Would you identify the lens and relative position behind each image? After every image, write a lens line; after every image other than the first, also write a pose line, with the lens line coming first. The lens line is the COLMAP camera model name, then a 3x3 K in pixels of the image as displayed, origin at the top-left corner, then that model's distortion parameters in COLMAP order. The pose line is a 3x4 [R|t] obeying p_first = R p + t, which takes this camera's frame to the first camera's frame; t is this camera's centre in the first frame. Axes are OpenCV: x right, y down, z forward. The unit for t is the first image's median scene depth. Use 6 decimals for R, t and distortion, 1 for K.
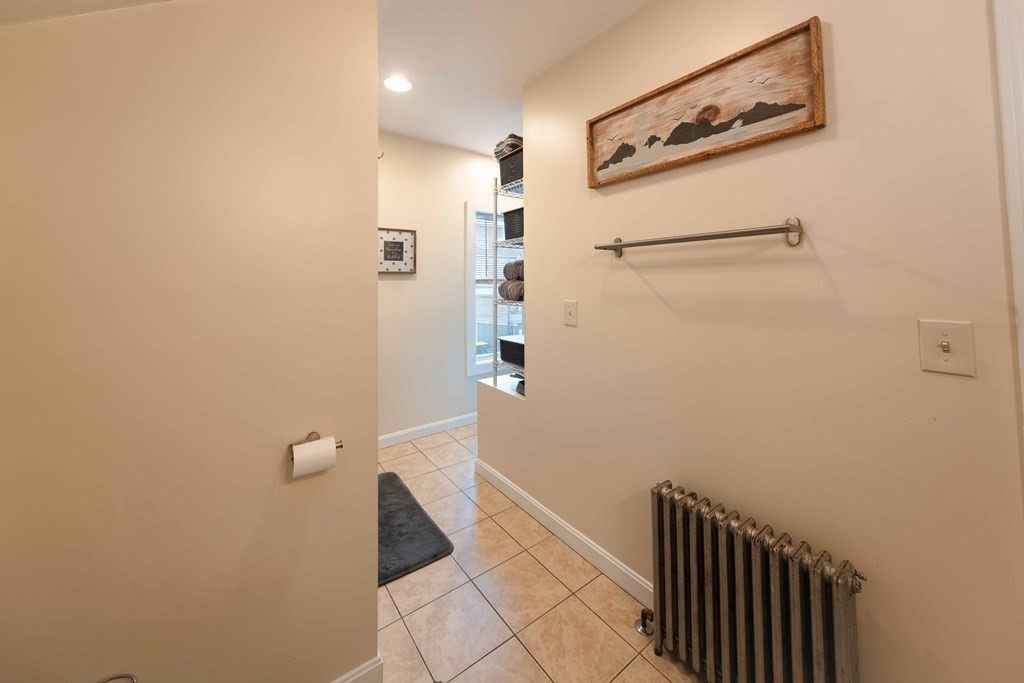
lens RADIAL K [[363.3, 0, 509.2], [0, 363.3, 263.9], [0, 0, 1]] dist [0.000140, 0.000013]
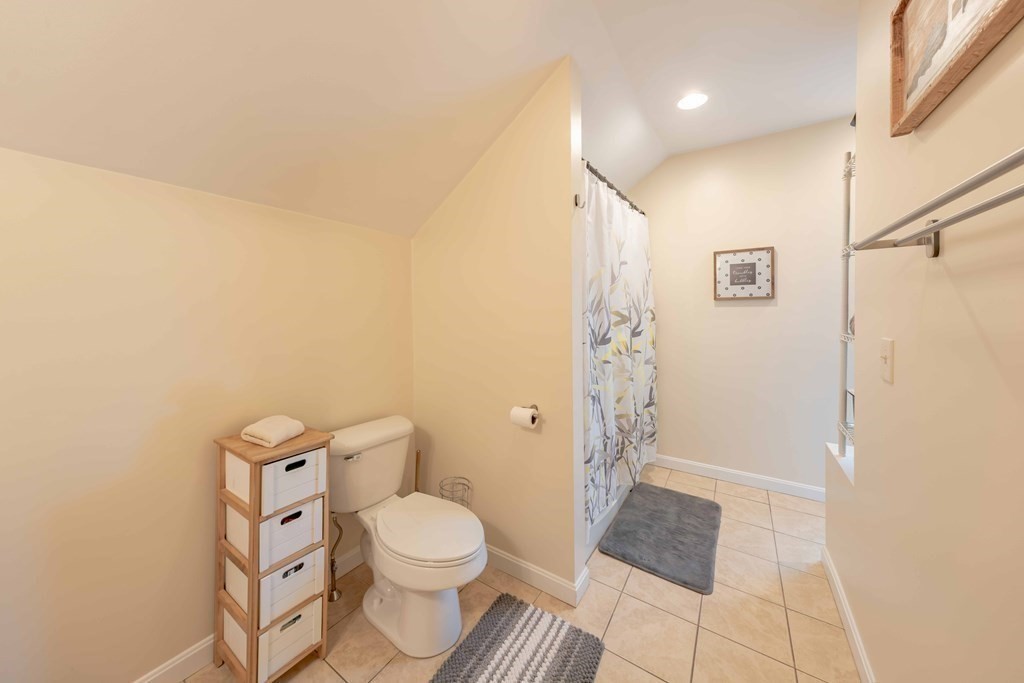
lens RADIAL K [[357.9, 0, 510.7], [0, 357.9, 316.4], [0, 0, 1]] dist [-0.000349, -0.000035]
pose [[0.350162, 0.018290, -0.936511, 0.351209], [0.046138, 0.998259, 0.036747, 0.011013], [0.935552, -0.056076, 0.348708, 0.165286]]
